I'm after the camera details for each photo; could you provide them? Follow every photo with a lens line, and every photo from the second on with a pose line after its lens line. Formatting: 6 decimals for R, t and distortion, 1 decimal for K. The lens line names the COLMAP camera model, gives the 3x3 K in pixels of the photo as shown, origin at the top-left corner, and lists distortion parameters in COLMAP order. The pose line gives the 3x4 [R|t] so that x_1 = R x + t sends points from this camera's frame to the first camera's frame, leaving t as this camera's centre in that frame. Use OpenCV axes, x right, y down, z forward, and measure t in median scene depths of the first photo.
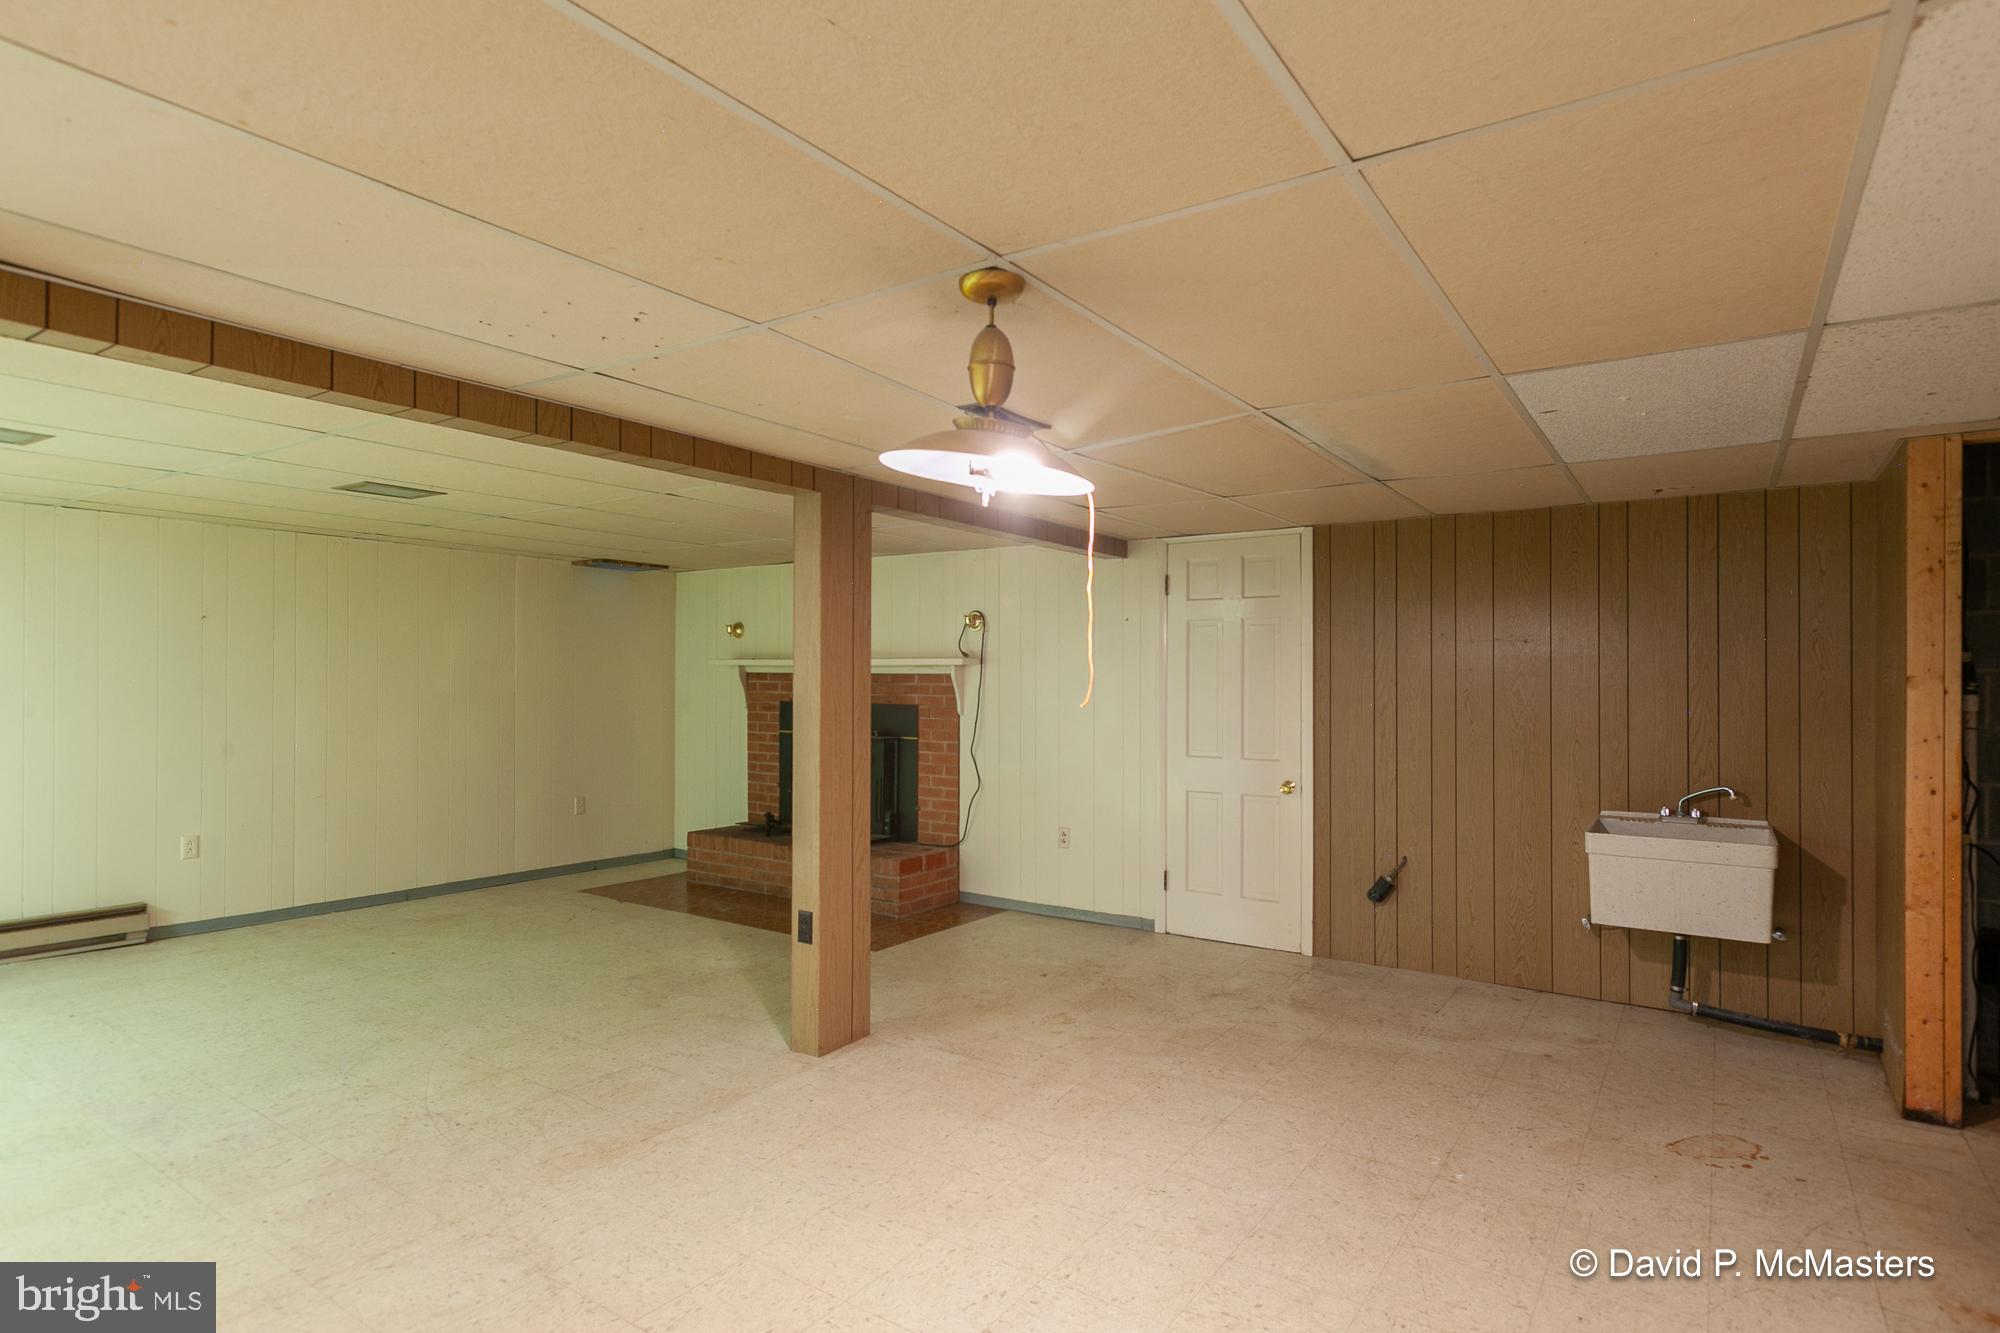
lens RADIAL K [[1078.5, 0, 1000.0], [0, 1078.5, 666.5], [0, 0, 1]] dist [-0.000660, -0.000632]
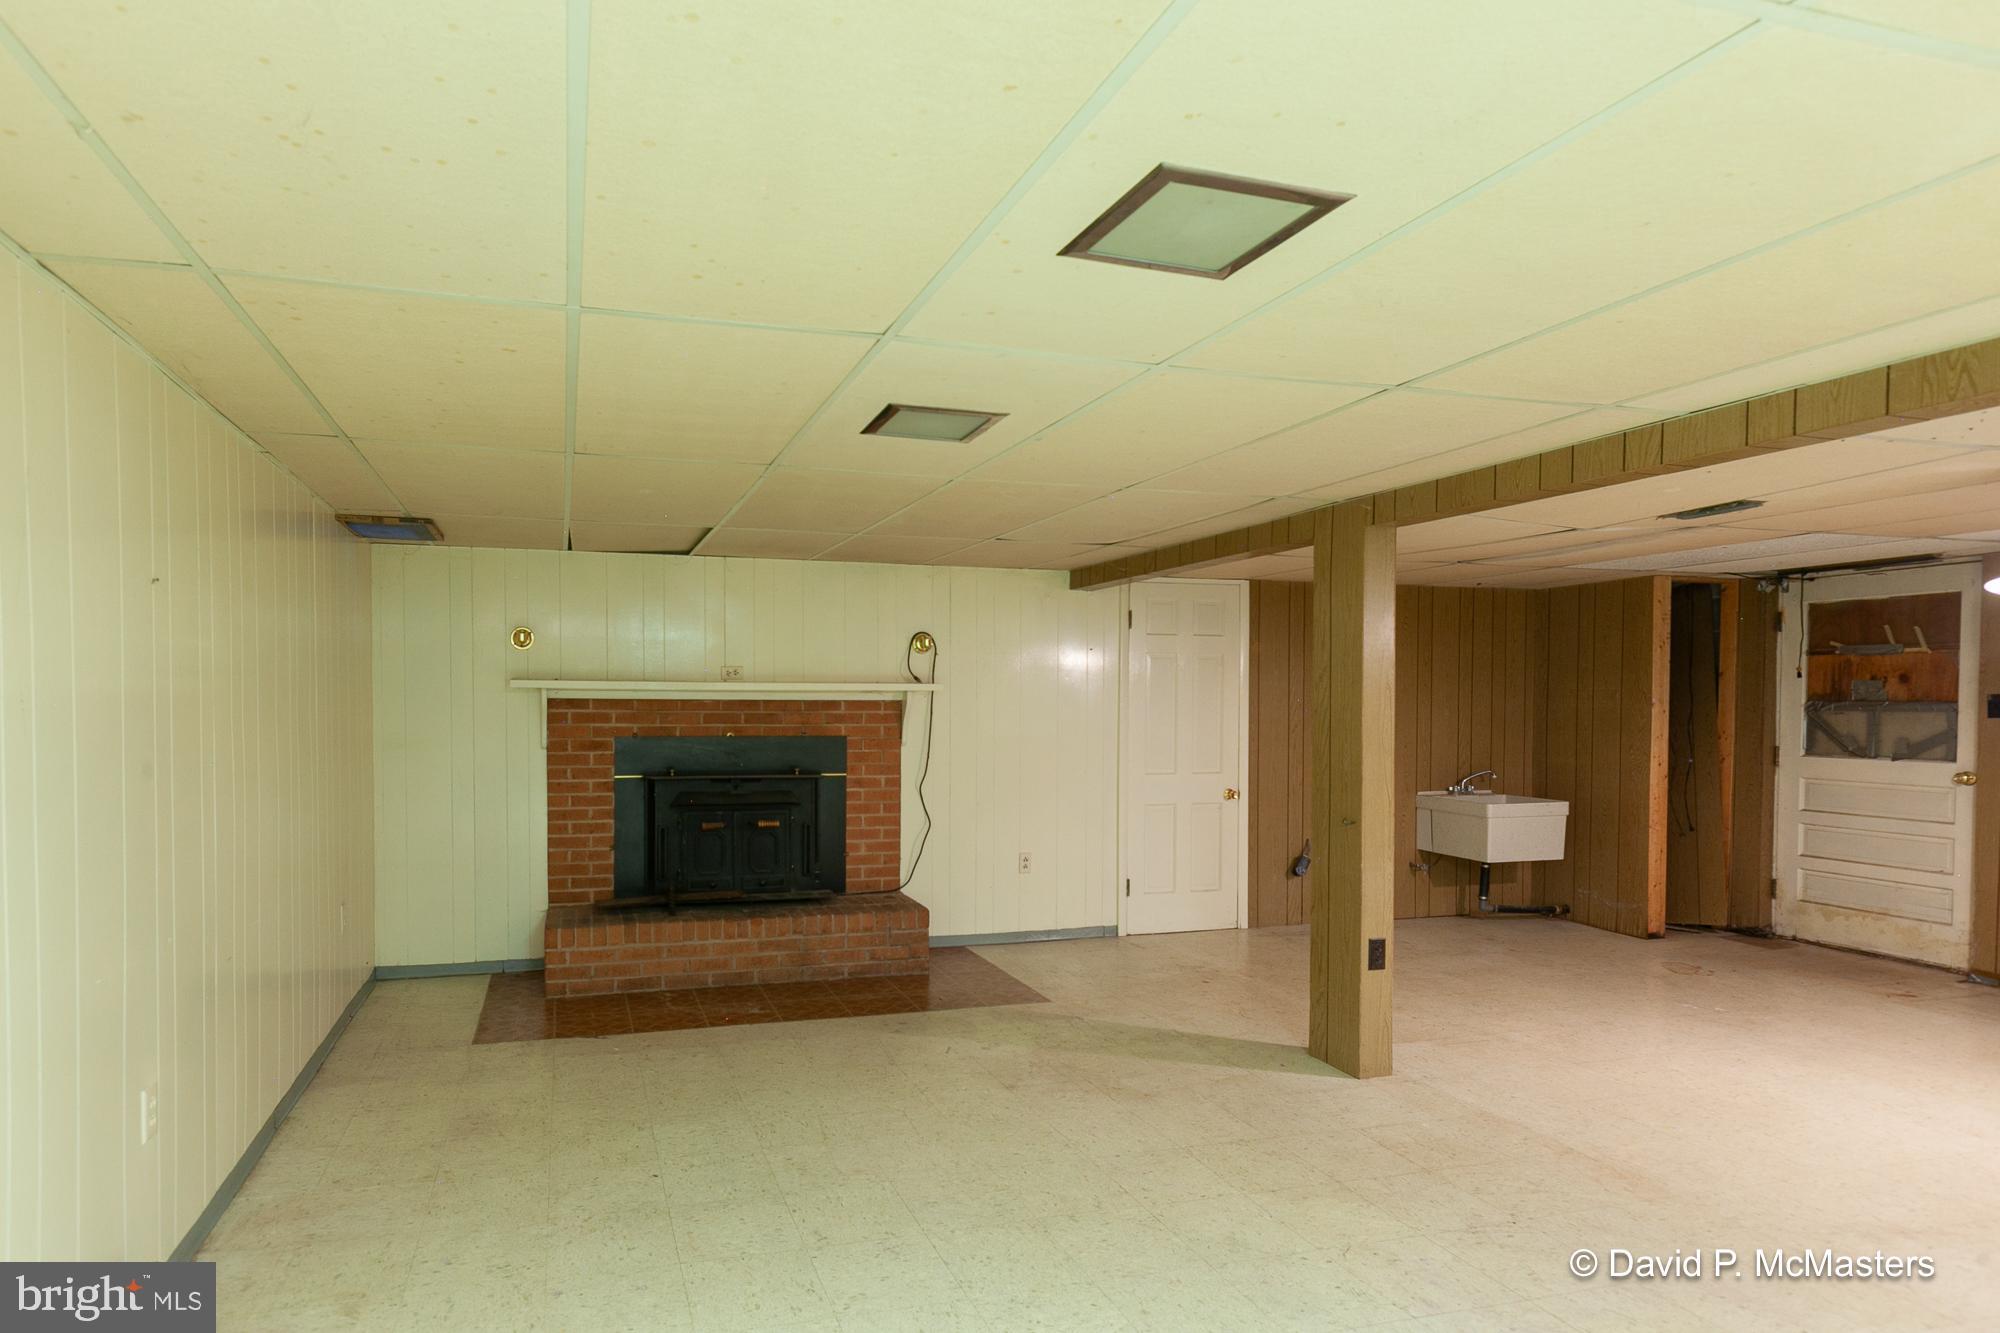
lens RADIAL K [[1087.5, 0, 919.8], [0, 1087.5, 724.6], [0, 0, 1]] dist [0.001352, -0.000351]
pose [[0.635778, -0.020904, 0.771589, -0.729201], [-0.008180, 0.999395, 0.033816, -0.003909], [-0.771829, -0.027811, 0.635222, 0.402289]]
